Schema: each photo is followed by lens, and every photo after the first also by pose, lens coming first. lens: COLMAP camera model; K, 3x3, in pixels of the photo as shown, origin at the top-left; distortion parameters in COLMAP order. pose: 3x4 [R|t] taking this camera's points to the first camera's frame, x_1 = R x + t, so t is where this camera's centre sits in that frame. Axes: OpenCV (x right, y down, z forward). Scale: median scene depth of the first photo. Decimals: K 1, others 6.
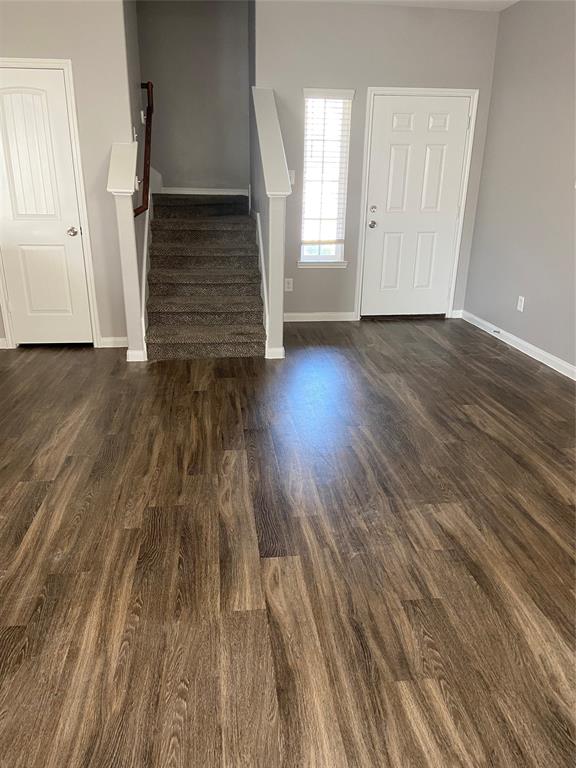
lens RADIAL K [[582.7, 0, 288.3], [0, 582.7, 380.6], [0, 0, 1]] dist [0.062039, -0.079762]
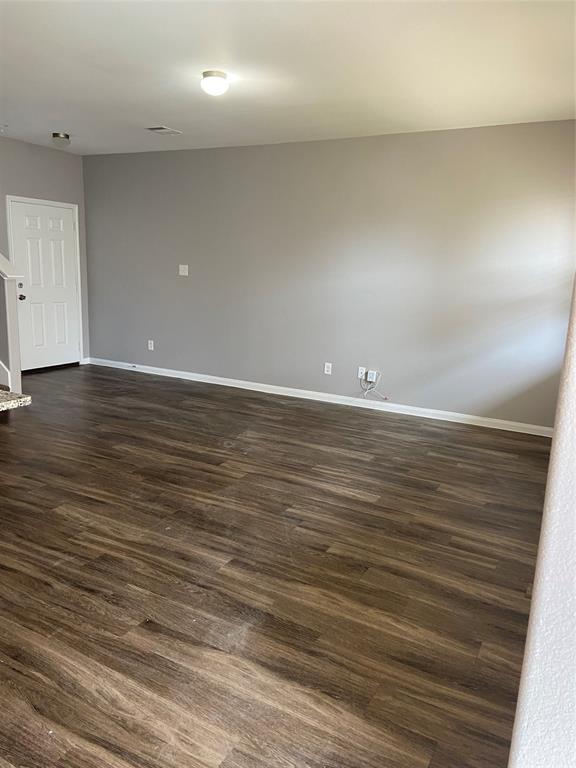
lens RADIAL K [[582.7, 0, 281.6], [0, 582.7, 378.4], [0, 0, 1]] dist [0.062039, -0.079762]
pose [[0.583803, -0.143086, 0.799188, -1.448370], [0.230258, 0.973111, 0.006022, 0.054500], [-0.778560, 0.180504, 0.601052, -0.403985]]
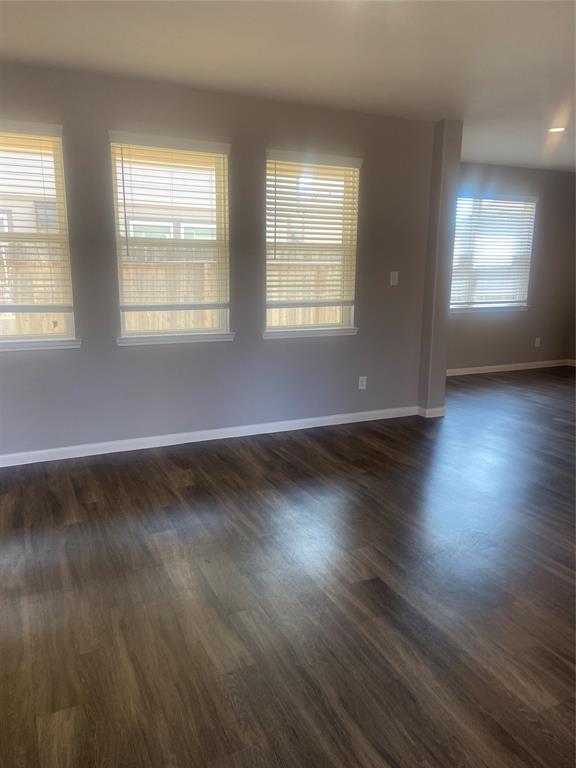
lens RADIAL K [[582.7, 0, 288.0], [0, 582.7, 384.2], [0, 0, 1]] dist [0.062039, -0.079762]
pose [[-0.941190, 0.050714, -0.334050, 0.556229], [-0.122307, 0.870486, 0.476755, -0.634496], [0.314964, 0.489573, -0.813090, 1.768992]]
